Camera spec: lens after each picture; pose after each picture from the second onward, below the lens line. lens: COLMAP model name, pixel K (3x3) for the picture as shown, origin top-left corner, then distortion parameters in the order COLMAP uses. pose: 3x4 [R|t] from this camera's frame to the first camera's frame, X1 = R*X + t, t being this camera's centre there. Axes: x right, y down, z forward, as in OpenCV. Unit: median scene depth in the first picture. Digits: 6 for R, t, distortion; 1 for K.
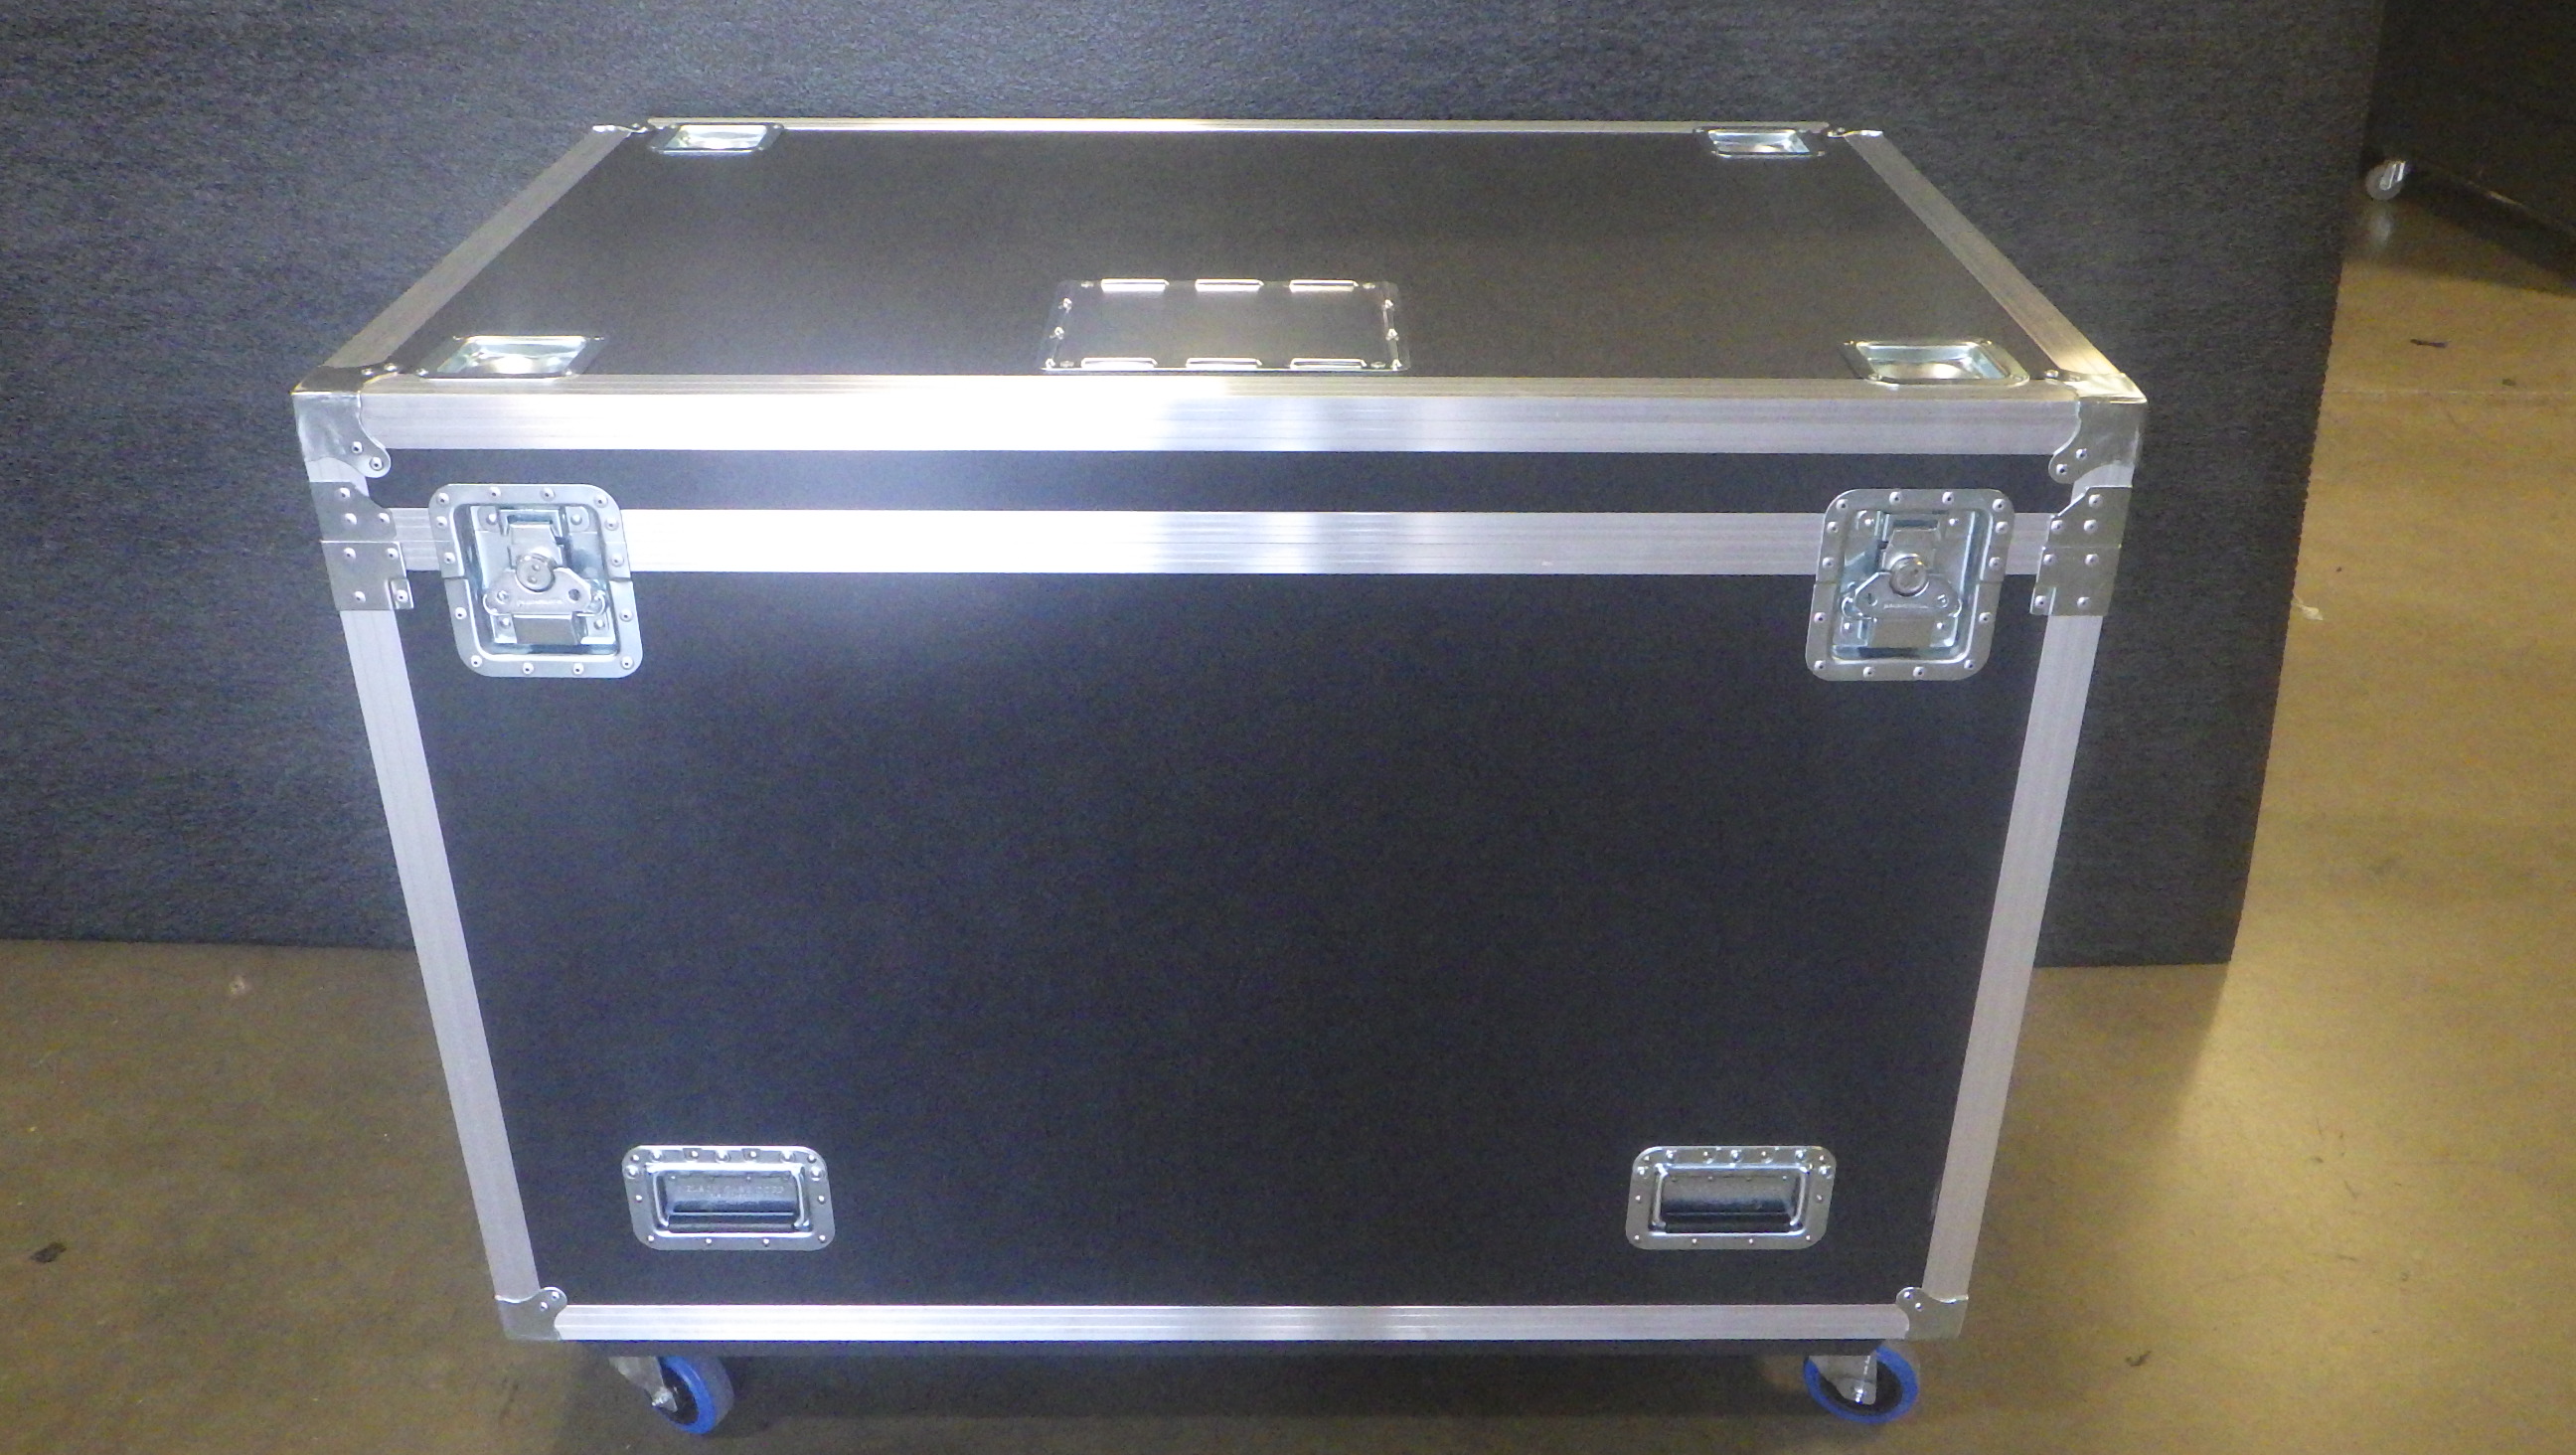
lens RADIAL K [[2155.7, 0, 1276.3], [0, 2155.7, 709.6], [0, 0, 1]] dist [0.007539, -0.005891]
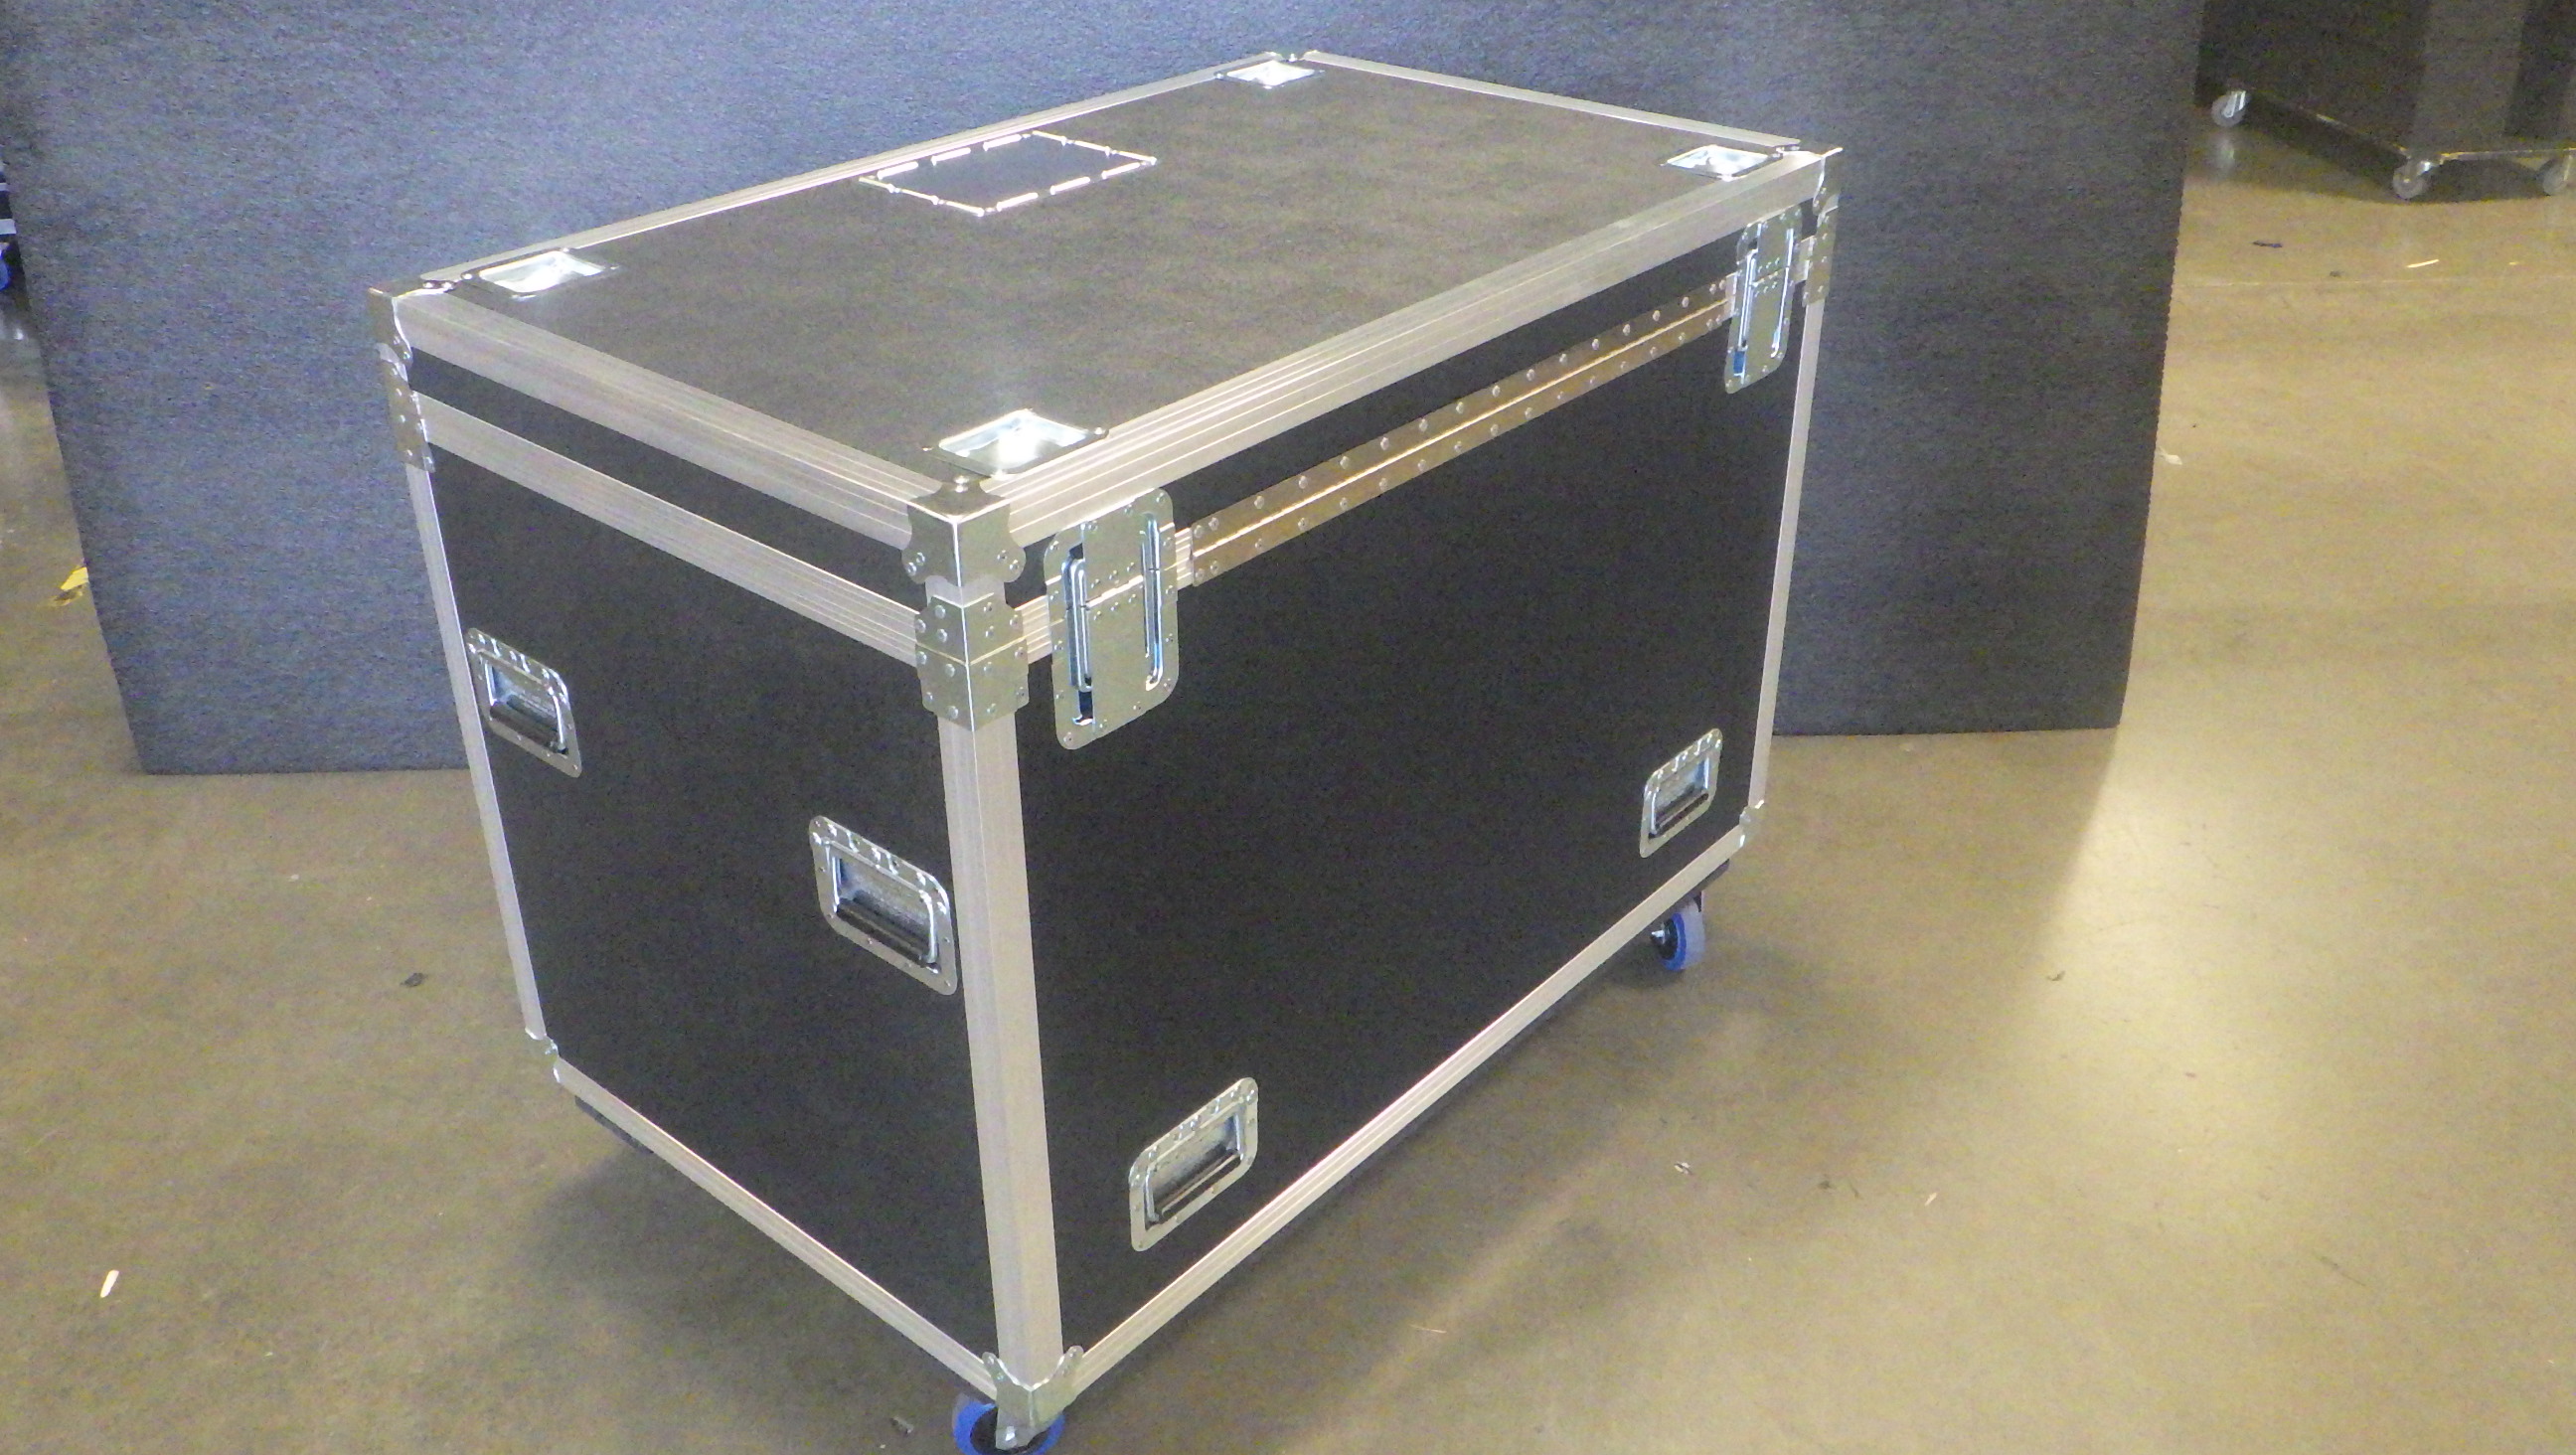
lens RADIAL K [[2191.9, 0, 1268.4], [0, 2191.9, 707.4], [0, 0, 1]] dist [-0.003540, -0.007317]
pose [[0.998078, -0.038475, 0.048578, -0.120949], [0.038219, 0.999250, 0.006176, 0.097829], [-0.048779, -0.004308, 0.998800, -0.269537]]
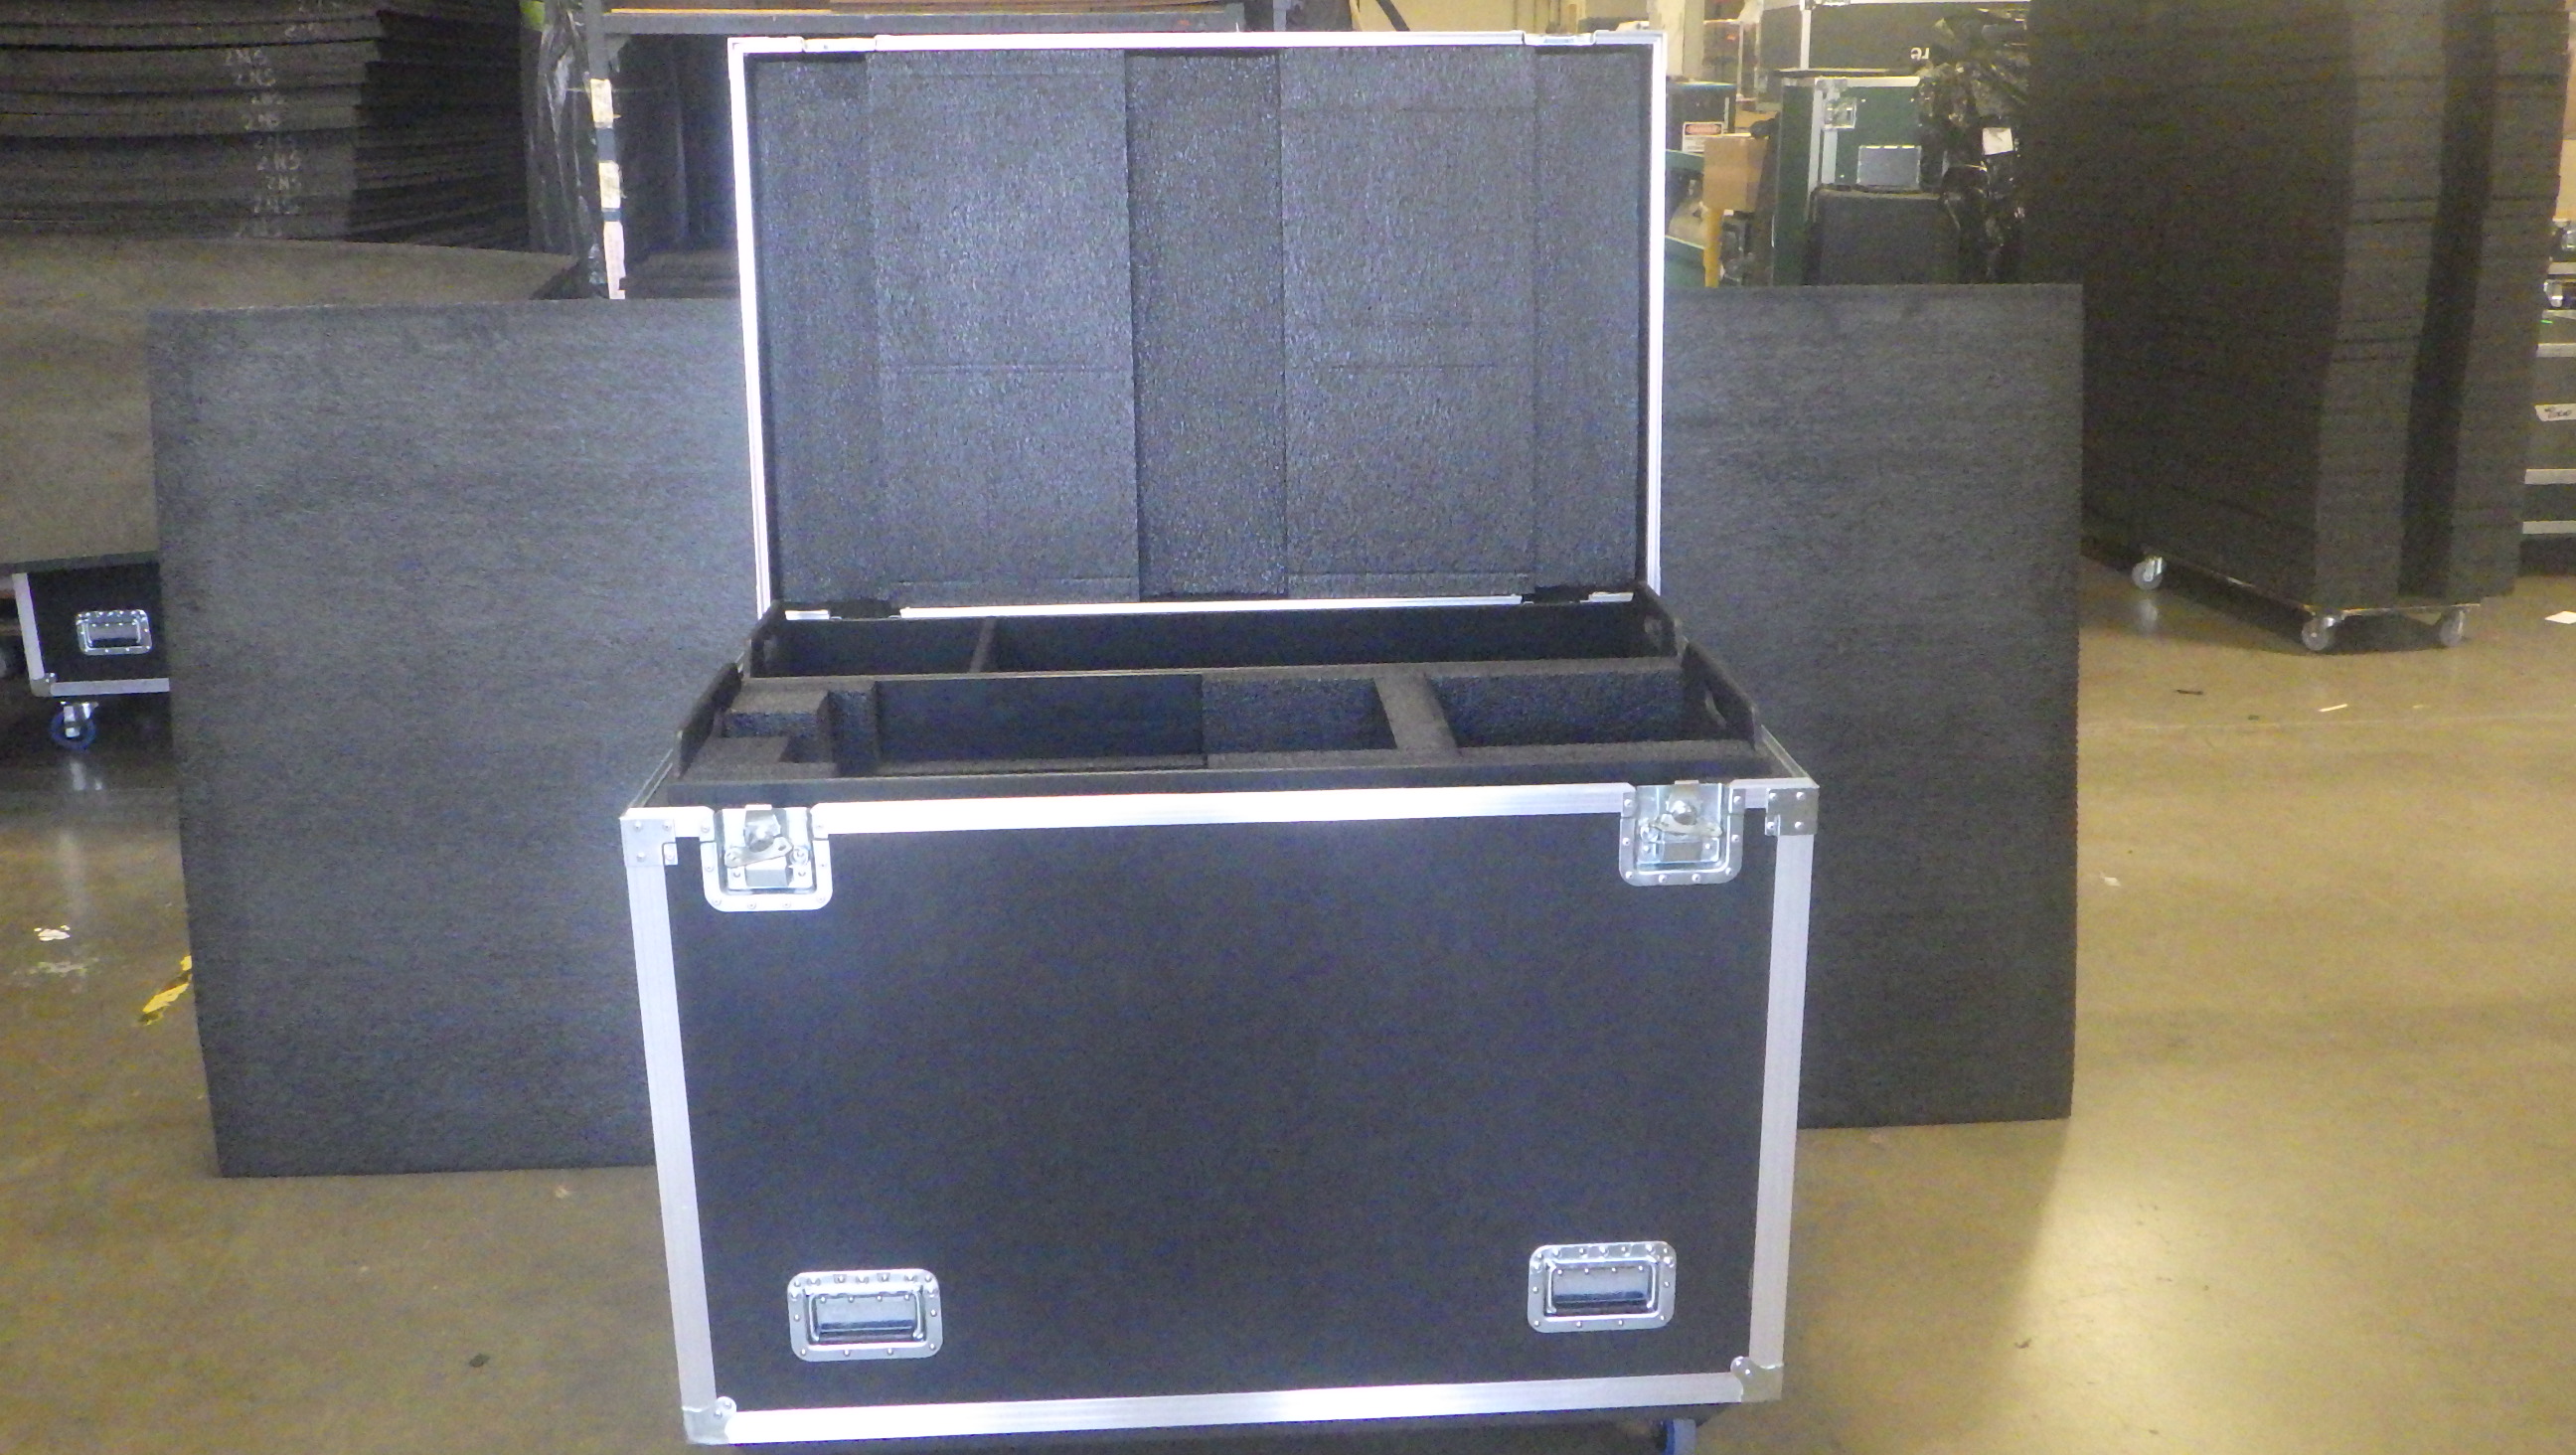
lens RADIAL K [[2168.1, 0, 1270.9], [0, 2168.1, 680.8], [0, 0, 1]] dist [-0.002431, -0.003319]
pose [[0.997695, -0.032765, 0.059425, -0.137303], [0.044994, 0.974942, -0.217863, 0.146436], [-0.050797, 0.220034, 0.974169, -0.383990]]
